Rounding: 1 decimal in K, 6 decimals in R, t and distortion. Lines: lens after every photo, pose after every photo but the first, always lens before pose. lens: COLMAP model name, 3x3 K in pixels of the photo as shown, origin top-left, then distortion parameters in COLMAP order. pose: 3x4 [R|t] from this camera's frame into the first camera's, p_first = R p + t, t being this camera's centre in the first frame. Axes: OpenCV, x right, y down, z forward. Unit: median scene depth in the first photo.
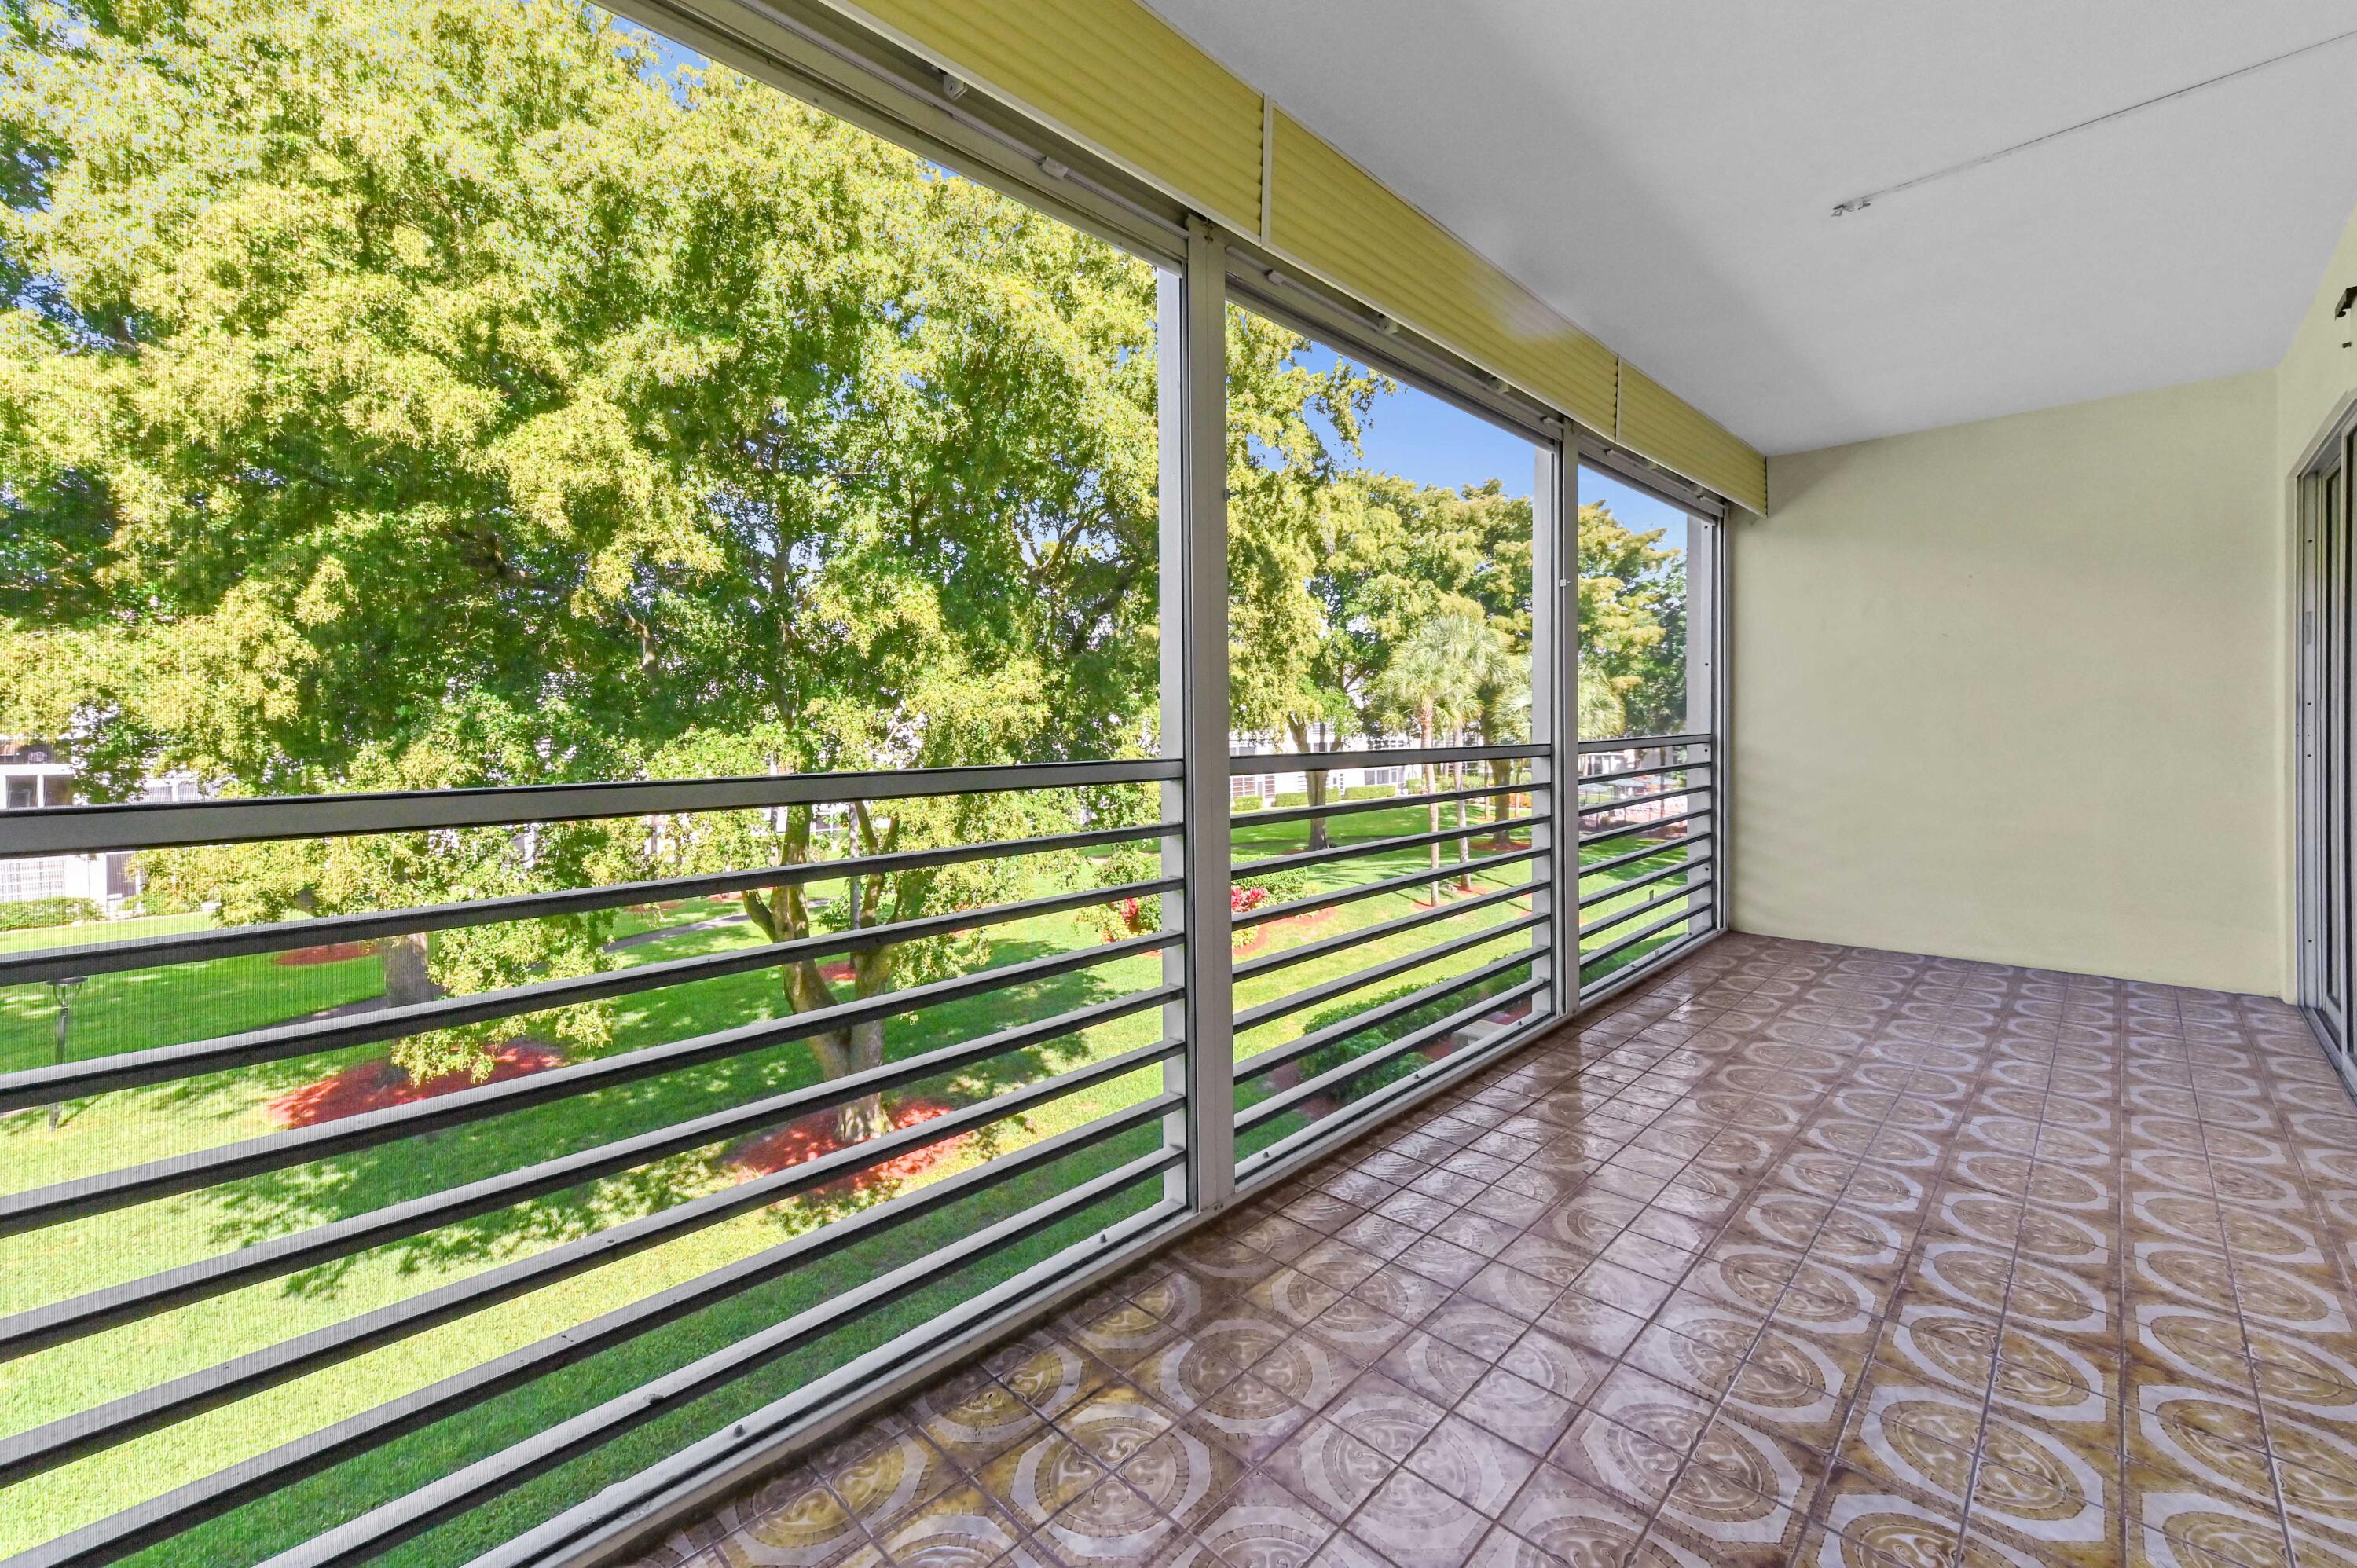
lens RADIAL K [[942.2, 0, 1174.2], [0, 942.2, 742.4], [0, 0, 1]] dist [0.011693, -0.000278]
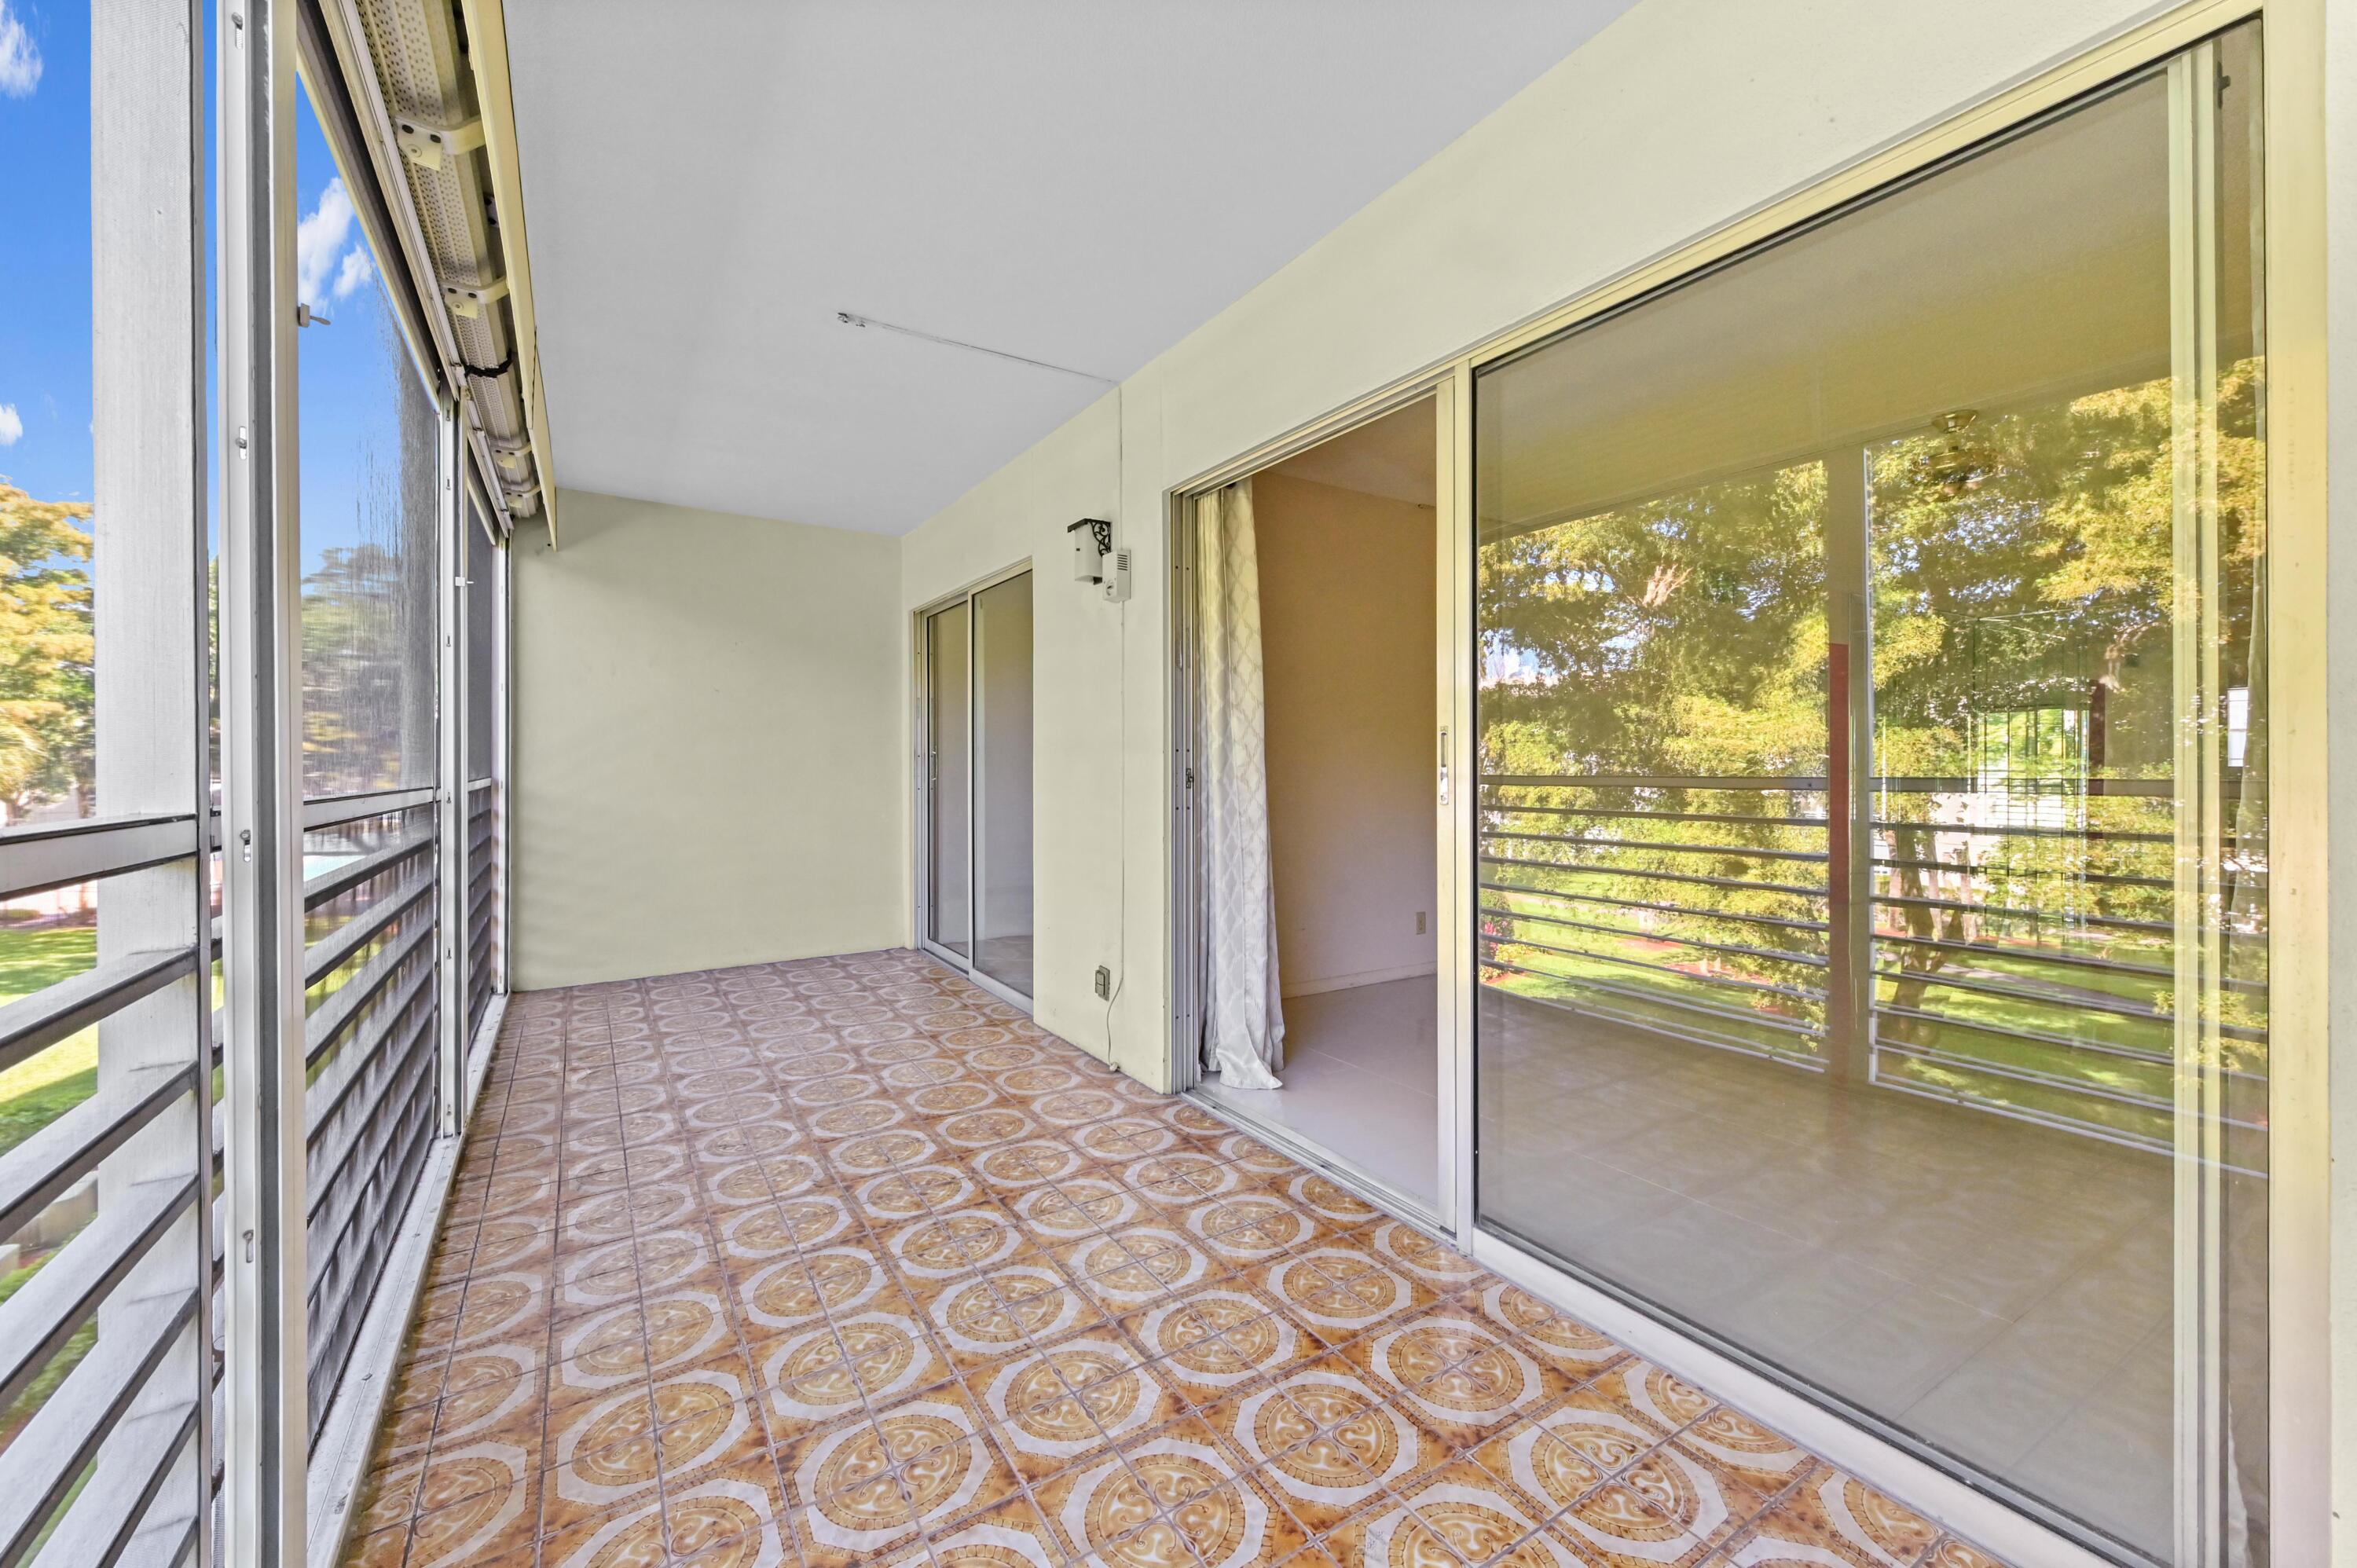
lens RADIAL K [[926.6, 0, 1173.6], [0, 926.6, 784.4], [0, 0, 1]] dist [0.010264, 0.000089]
pose [[0.217943, -0.005325, 0.975947, -0.351375], [0.011968, 0.999925, 0.002783, 0.008507], [-0.975888, 0.011073, 0.217990, 0.415587]]
